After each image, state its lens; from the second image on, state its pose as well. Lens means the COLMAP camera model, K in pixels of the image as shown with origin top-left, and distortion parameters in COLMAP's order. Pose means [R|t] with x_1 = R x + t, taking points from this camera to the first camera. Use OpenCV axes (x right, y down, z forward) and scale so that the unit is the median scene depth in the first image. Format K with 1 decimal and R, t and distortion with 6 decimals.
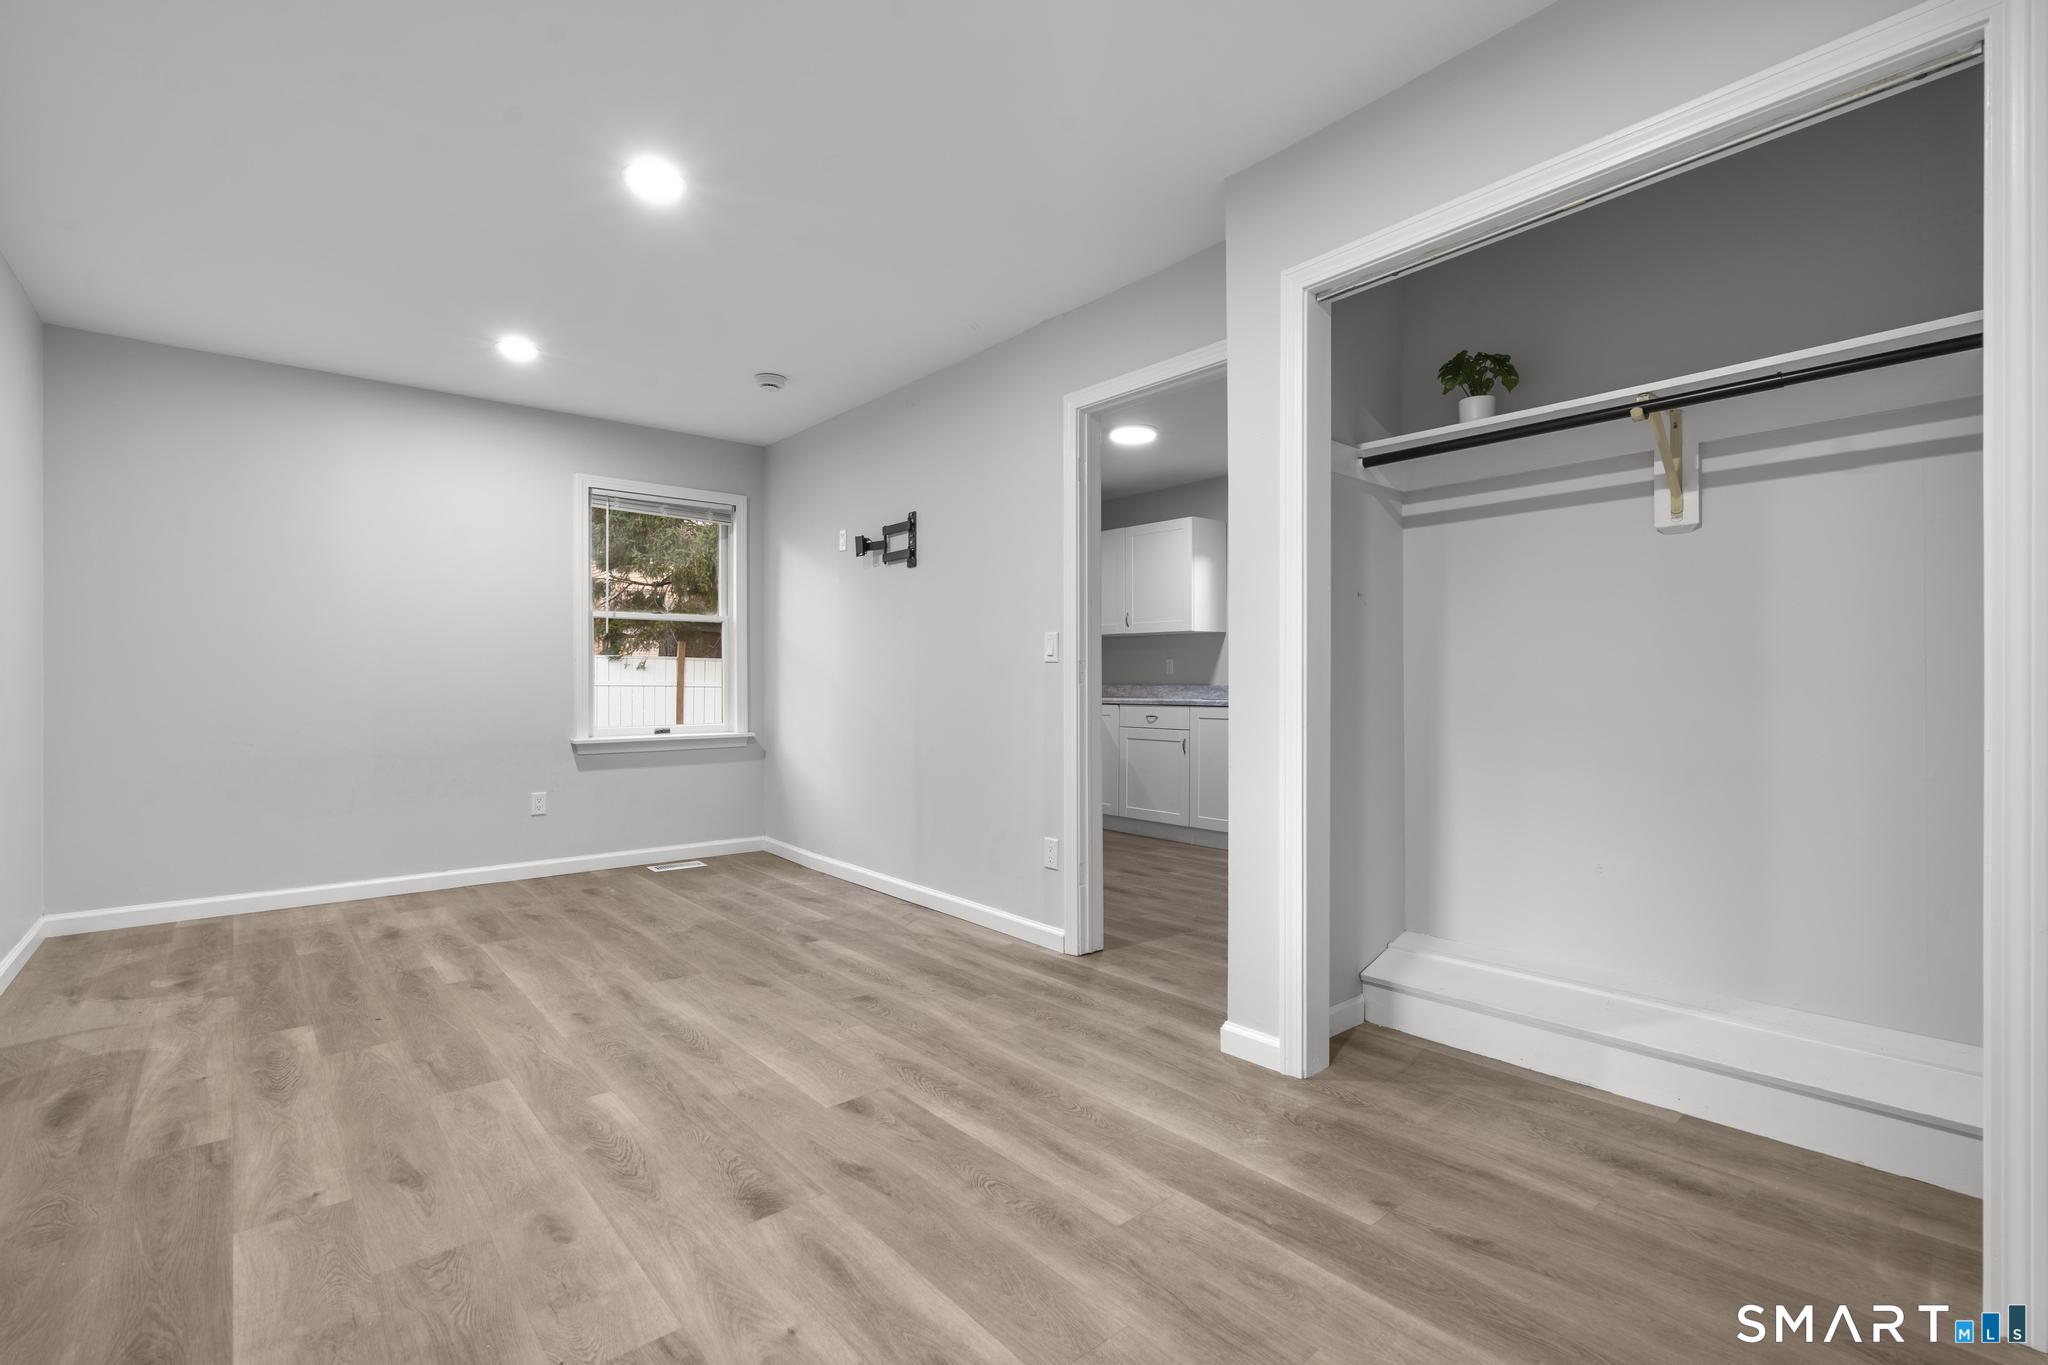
lens RADIAL K [[924.3, 0, 1034.3], [0, 924.3, 685.2], [0, 0, 1]] dist [-0.006840, 0.003118]
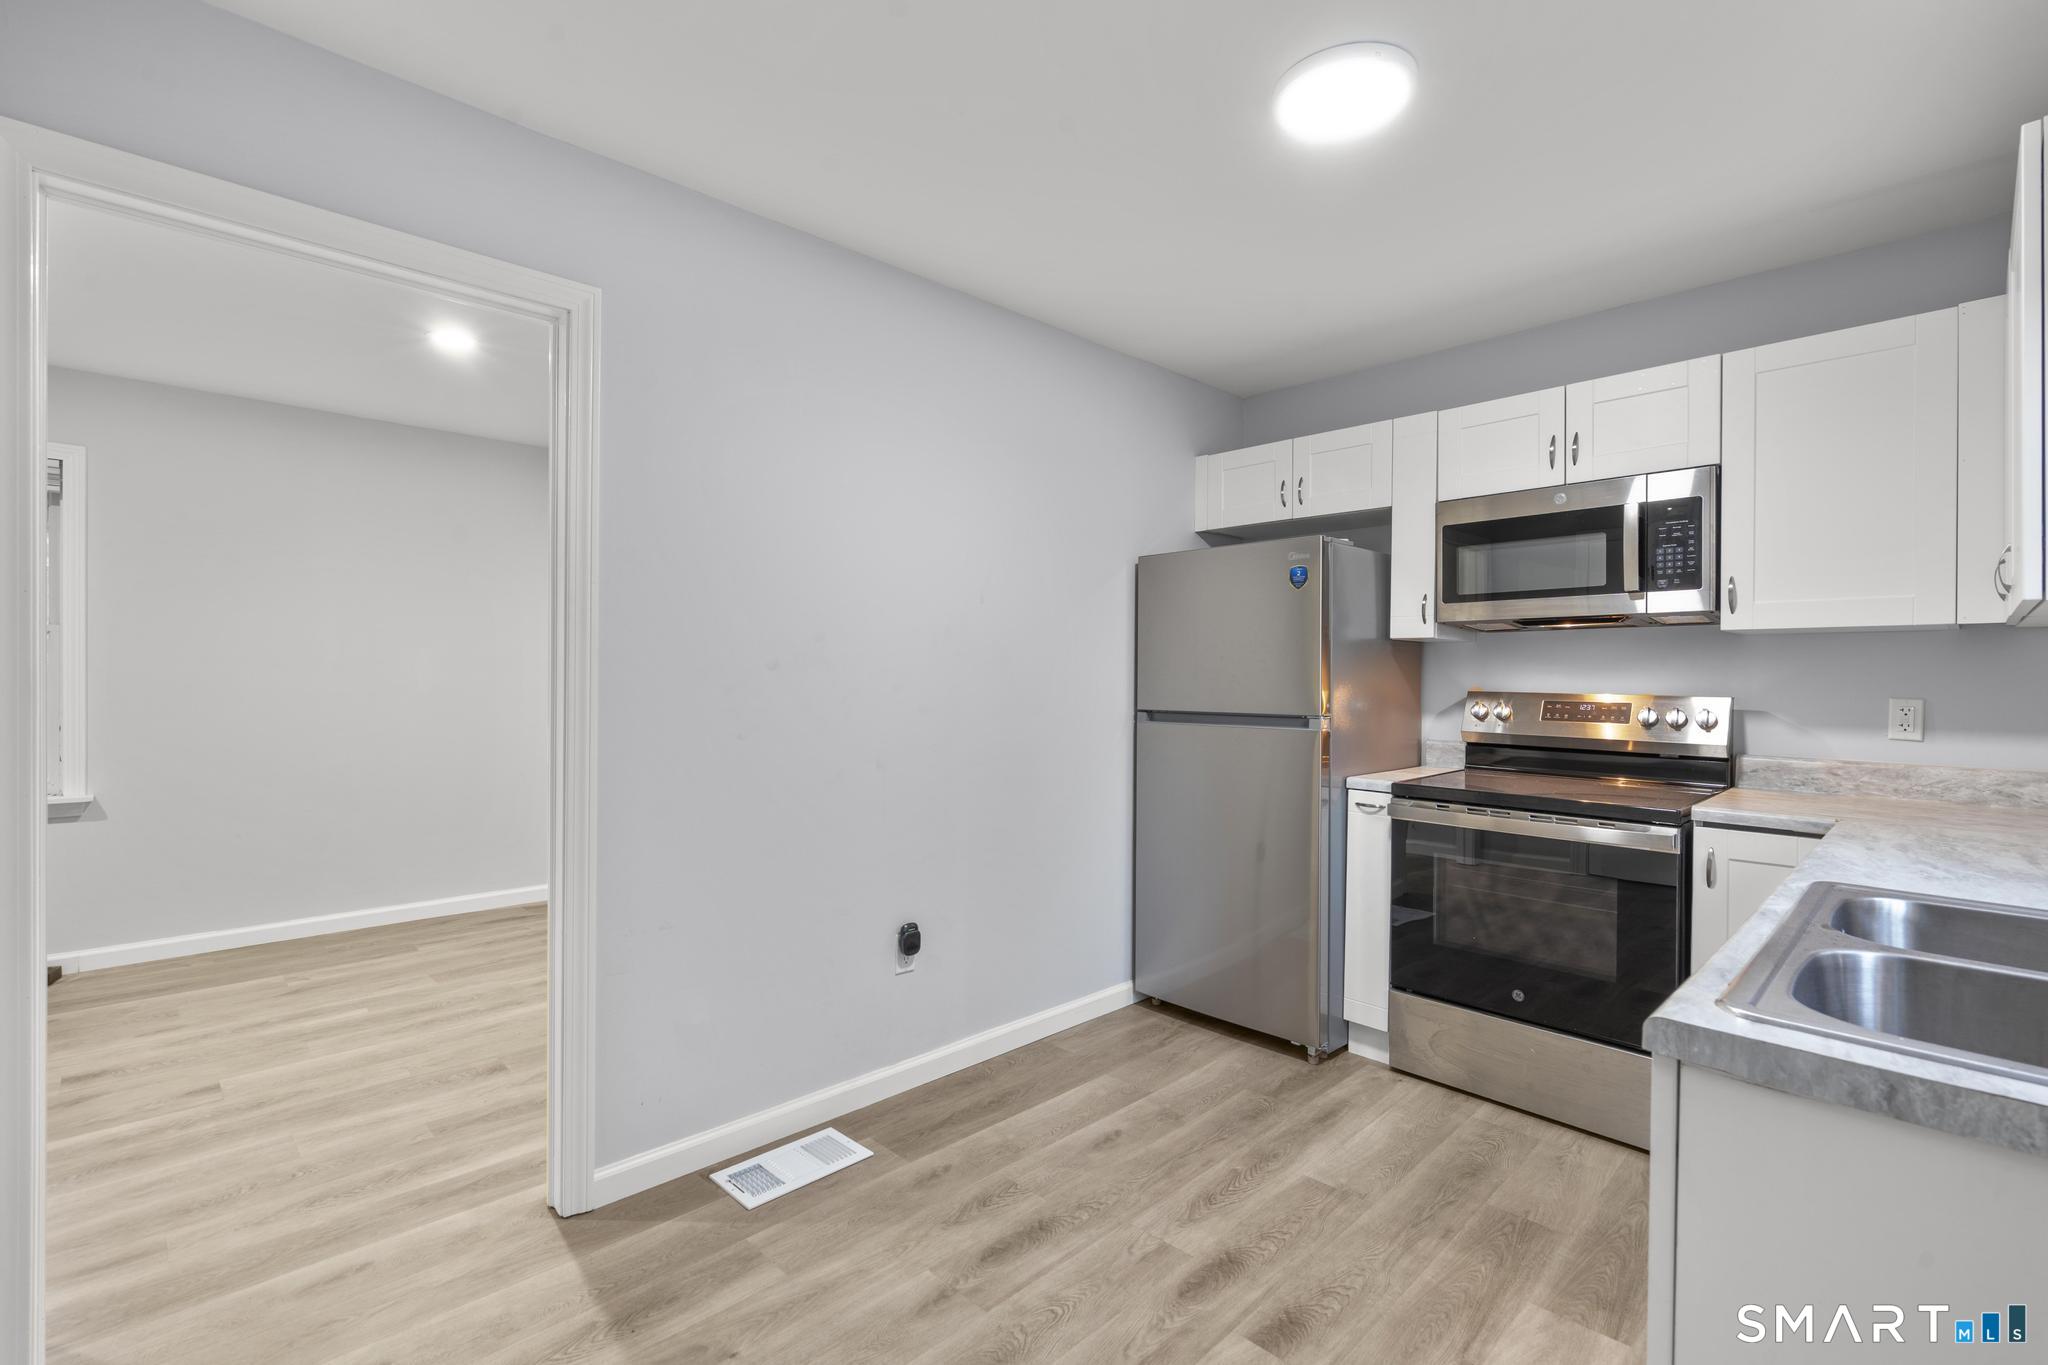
lens RADIAL K [[924.3, 0, 1037.8], [0, 924.3, 679.7], [0, 0, 1]] dist [-0.006840, 0.003118]
pose [[0.065561, 0.007341, -0.997822, 0.762686], [-0.009990, 0.999928, 0.006700, -0.074212], [0.997799, 0.009529, 0.065630, 1.411221]]
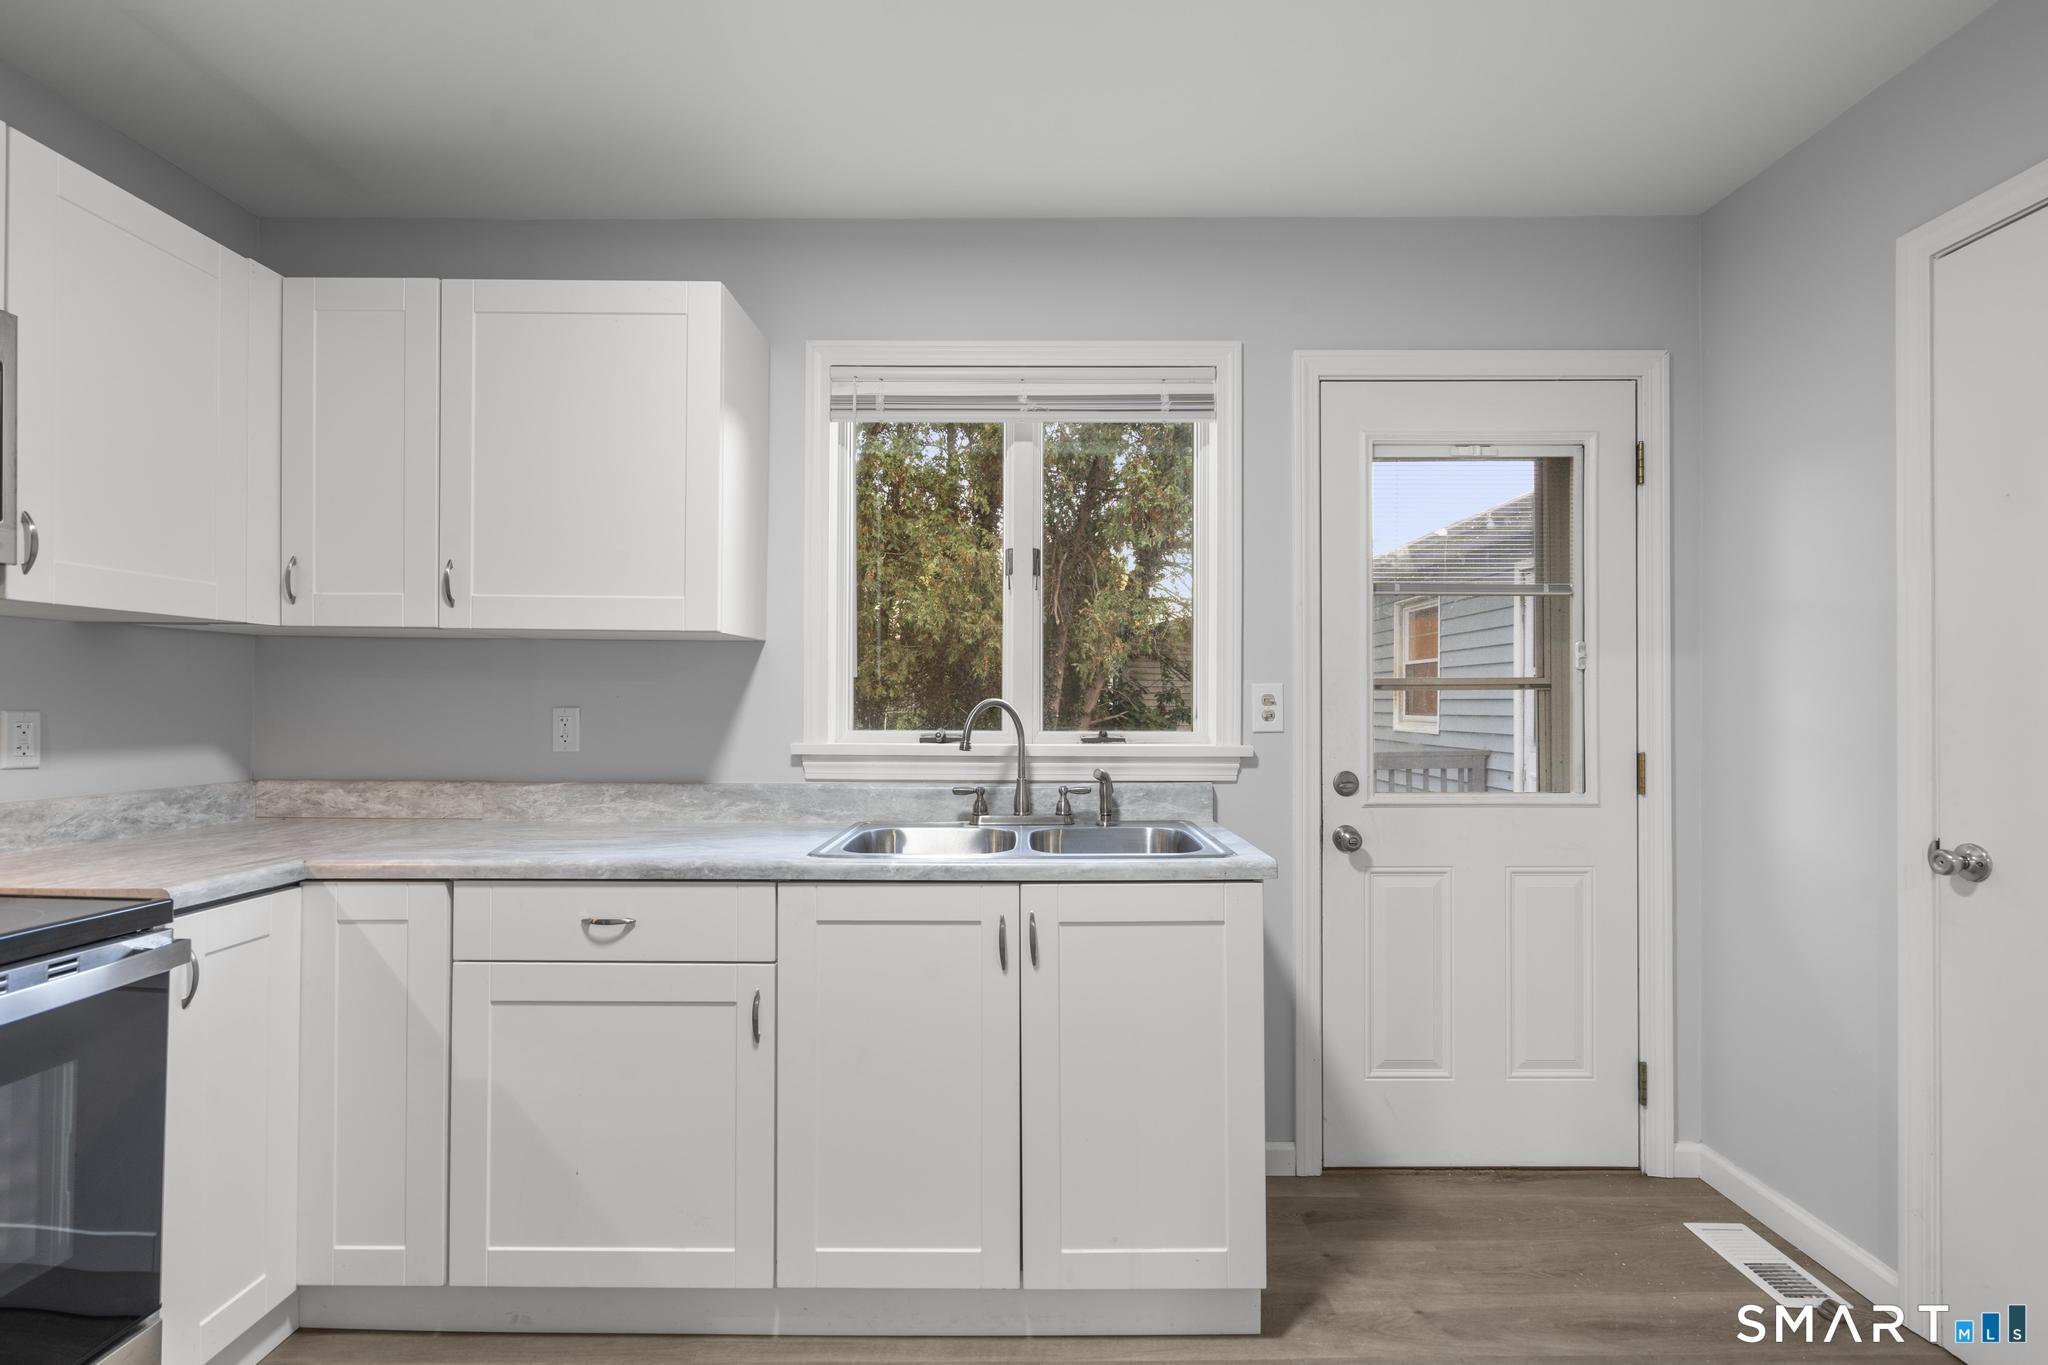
lens RADIAL K [[924.3, 0, 1022.4], [0, 924.3, 689.8], [0, 0, 1]] dist [-0.006840, 0.003118]
pose [[0.654118, 0.011977, 0.756298, -0.010488], [0.000669, 0.999865, -0.016413, -0.062886], [-0.756393, 0.011242, 0.654021, 1.365857]]
